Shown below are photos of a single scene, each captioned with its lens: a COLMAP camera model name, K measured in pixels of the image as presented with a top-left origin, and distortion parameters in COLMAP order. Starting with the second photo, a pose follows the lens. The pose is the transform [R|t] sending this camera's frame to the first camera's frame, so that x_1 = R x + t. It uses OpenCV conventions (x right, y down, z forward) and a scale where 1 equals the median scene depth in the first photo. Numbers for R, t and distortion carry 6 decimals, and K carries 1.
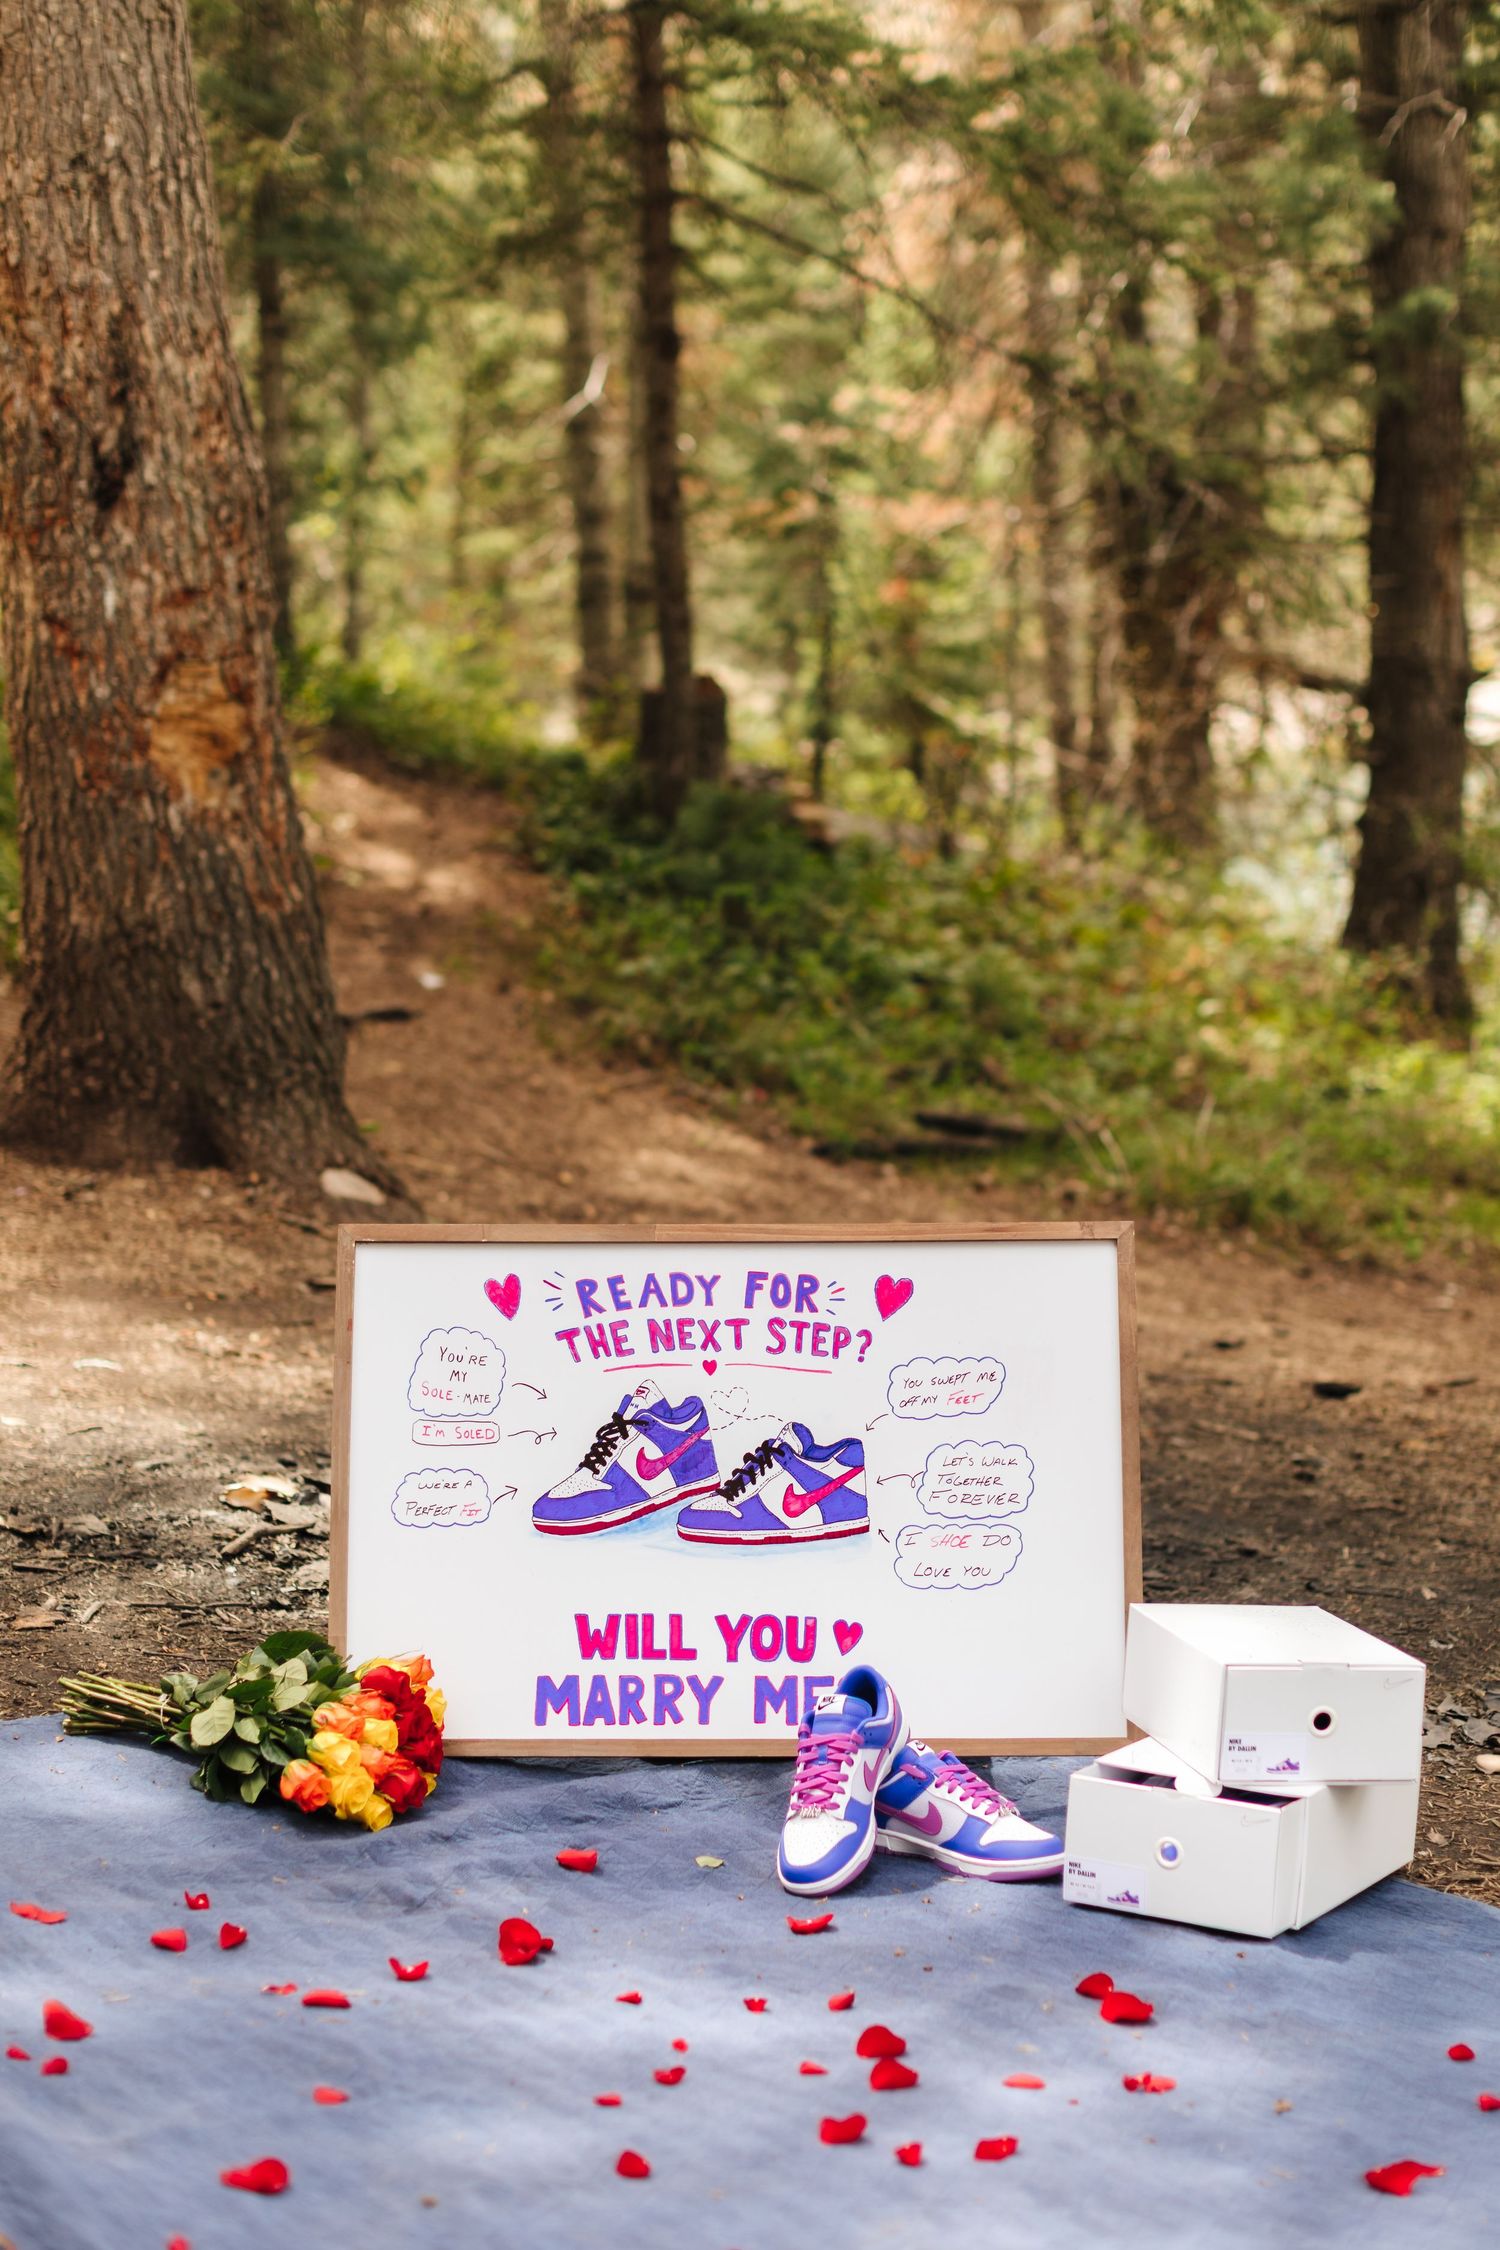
lens RADIAL K [[3612.0, 0, 763.7], [0, 3612.0, 1130.8], [0, 0, 1]] dist [-0.064242, 0.000000]
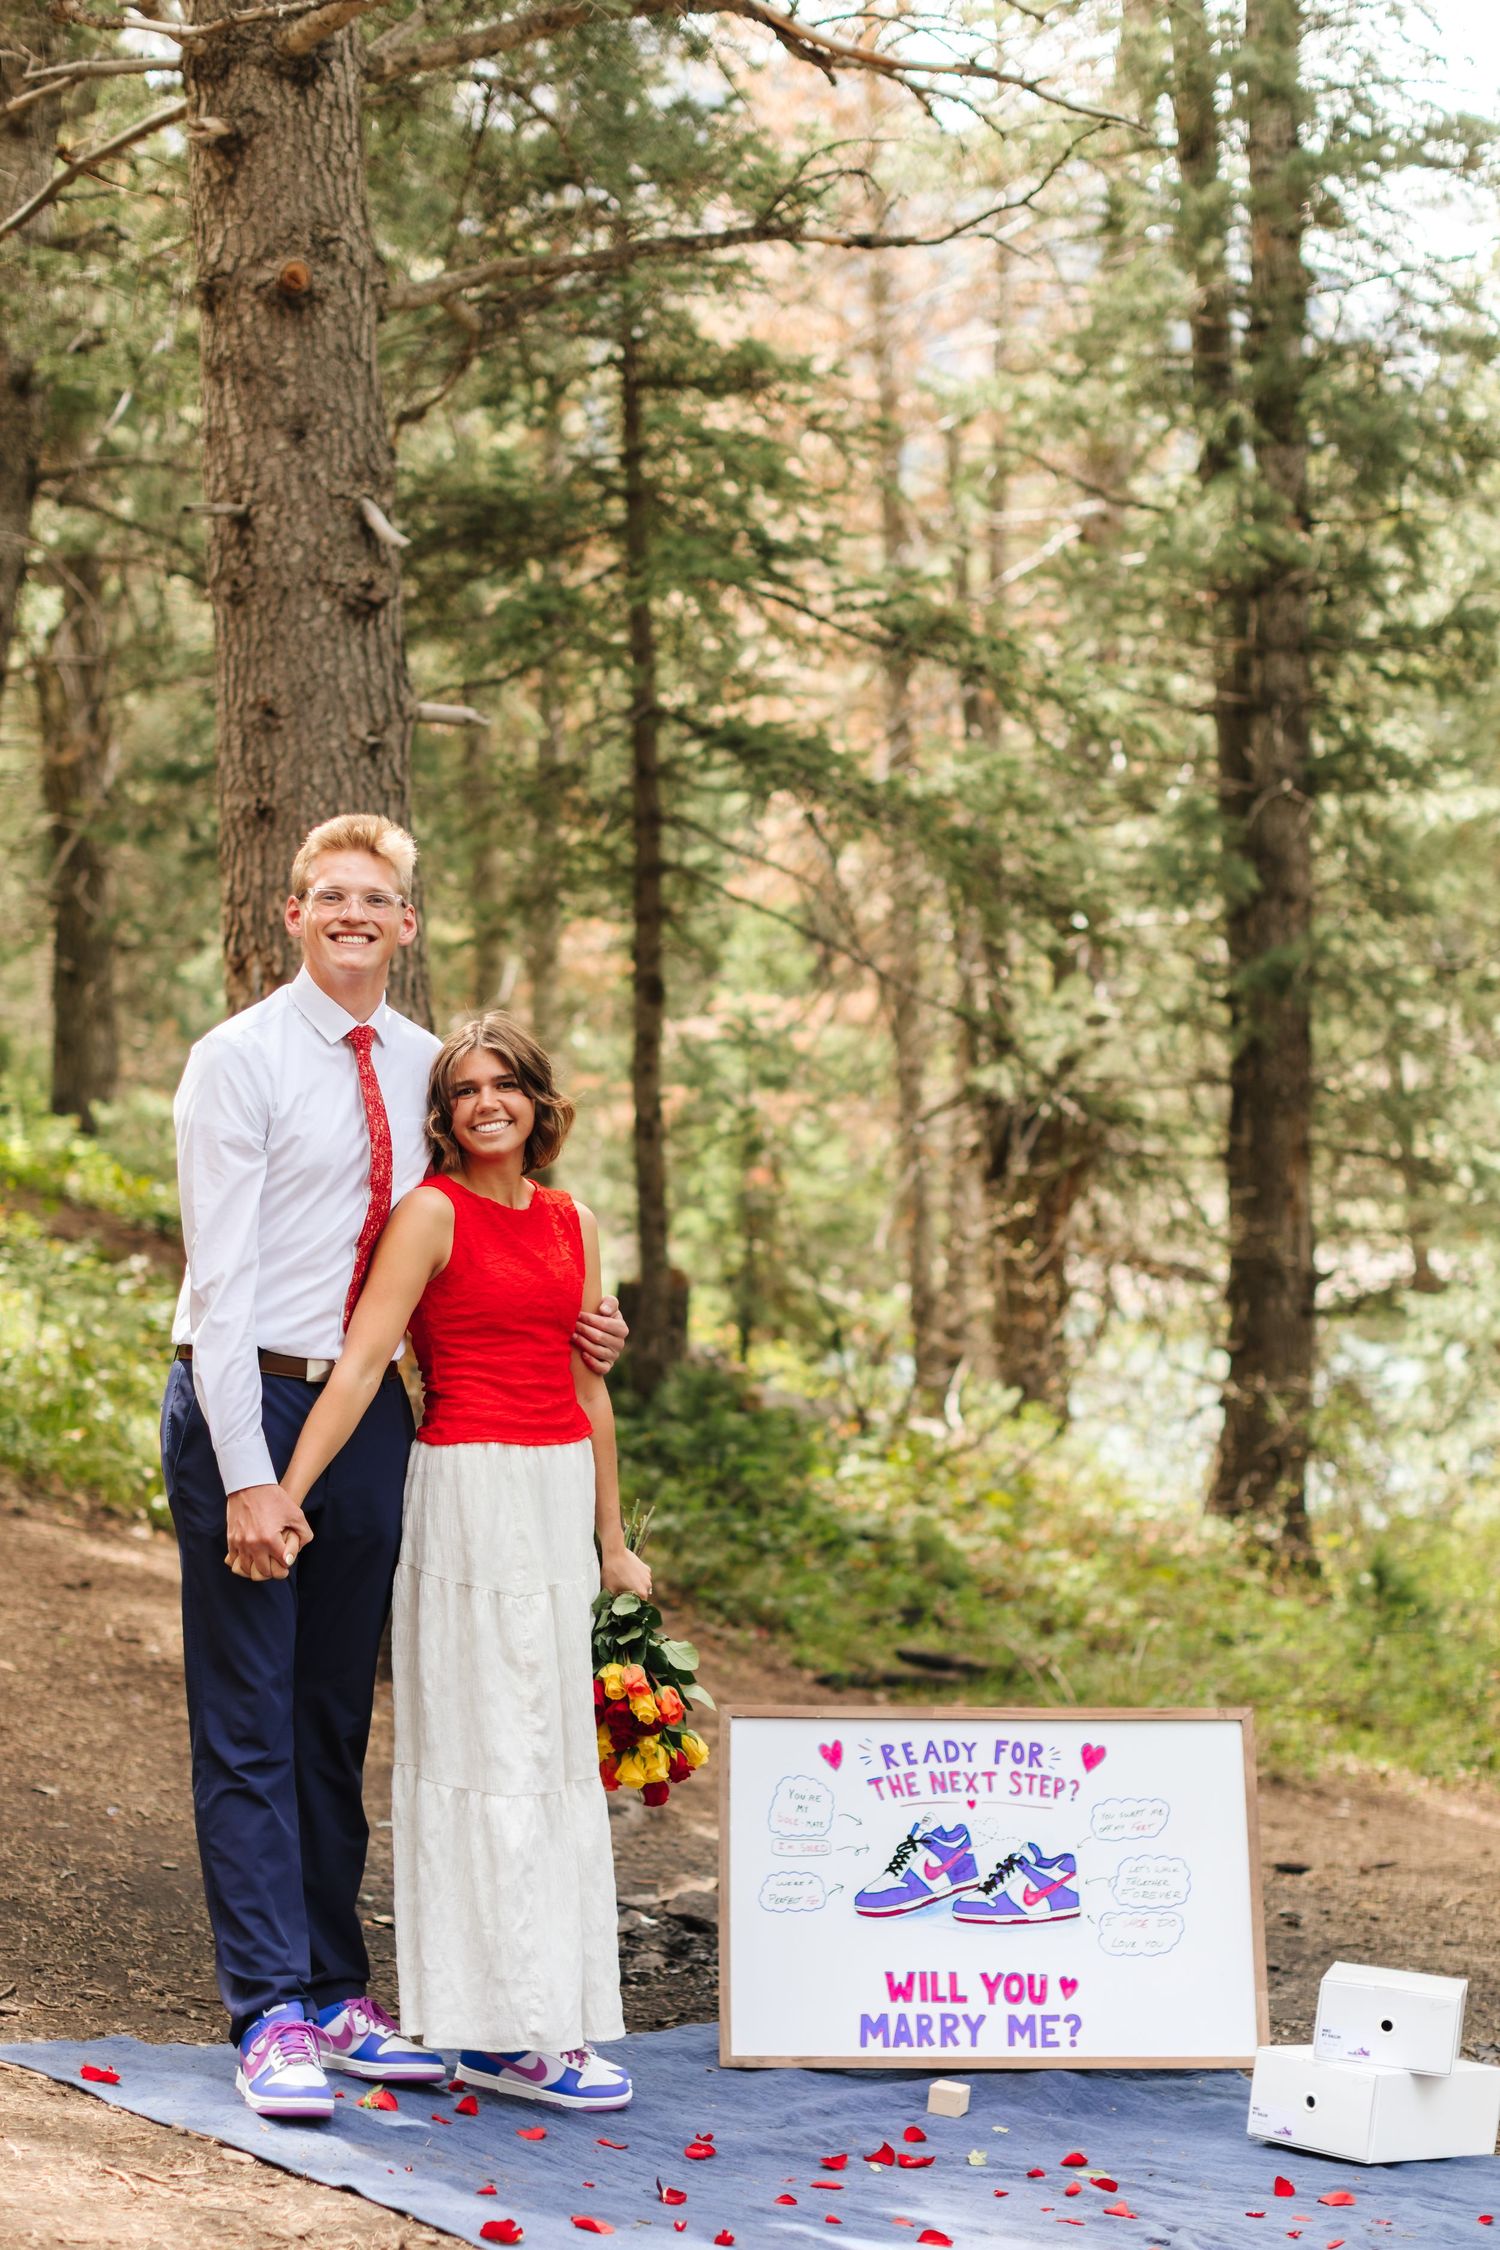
lens RADIAL K [[3612.0, 0, 736.0], [0, 3612.0, 1124.6], [0, 0, 1]] dist [-0.064242, 0.000000]
pose [[0.998280, 0.020962, 0.054746, -0.197836], [-0.012308, 0.988016, -0.153859, 0.018505], [-0.057315, 0.152920, 0.986575, -0.495609]]
